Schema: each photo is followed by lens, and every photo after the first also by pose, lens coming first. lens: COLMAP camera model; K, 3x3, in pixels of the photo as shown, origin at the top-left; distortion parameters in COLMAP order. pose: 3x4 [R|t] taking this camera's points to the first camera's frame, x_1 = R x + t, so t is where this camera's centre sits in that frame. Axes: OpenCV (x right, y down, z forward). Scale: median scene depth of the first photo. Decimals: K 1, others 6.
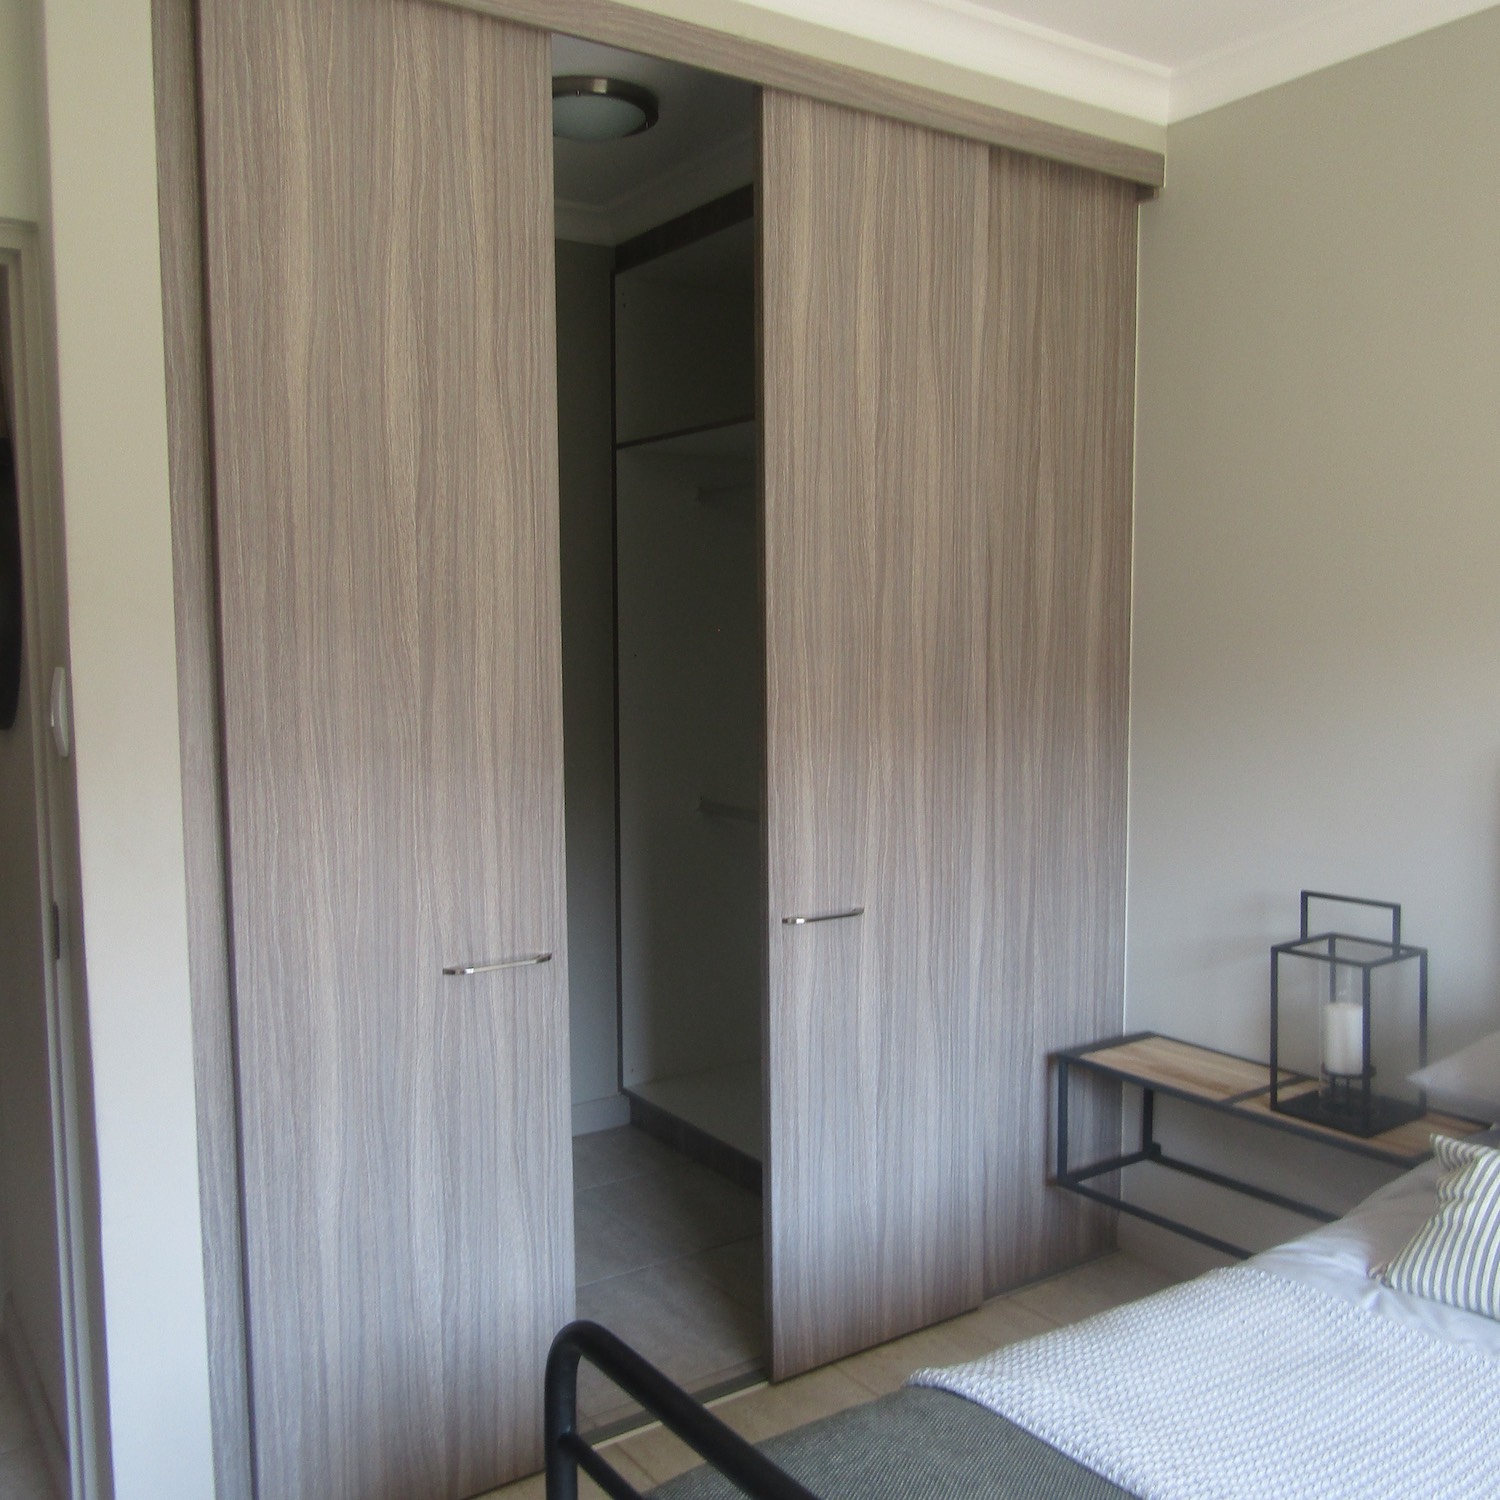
lens RADIAL K [[1136.0, 0, 750.0], [0, 1136.0, 750.0], [0, 0, 1]] dist [0.009329, 0.004288]
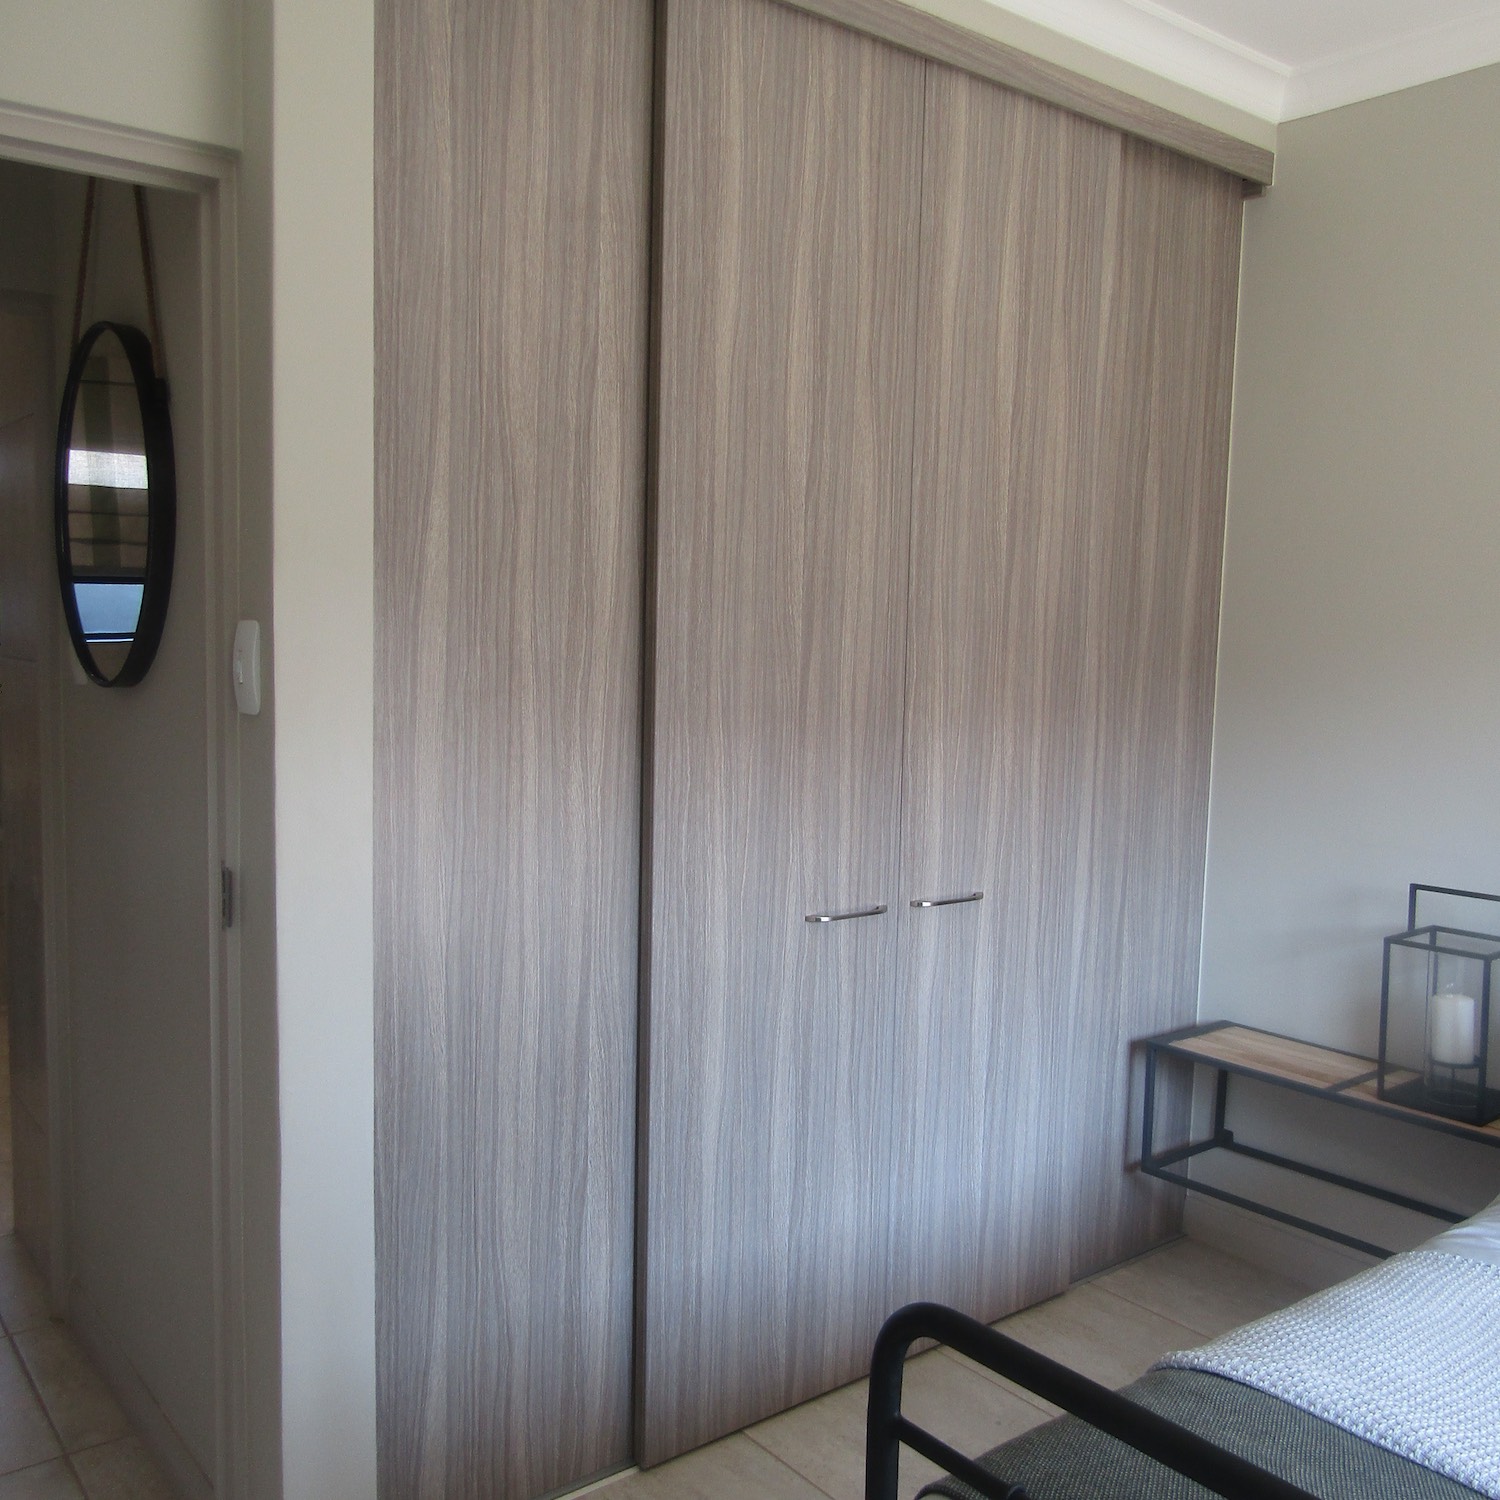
lens RADIAL K [[1384.1, 0, 748.8], [0, 1384.1, 770.9], [0, 0, 1]] dist [-0.008022, 0.096358]
pose [[0.986524, 0.022656, 0.162038, -0.309982], [-0.025417, 0.999565, 0.014989, 0.020090], [-0.161628, -0.018906, 0.986671, -0.167917]]
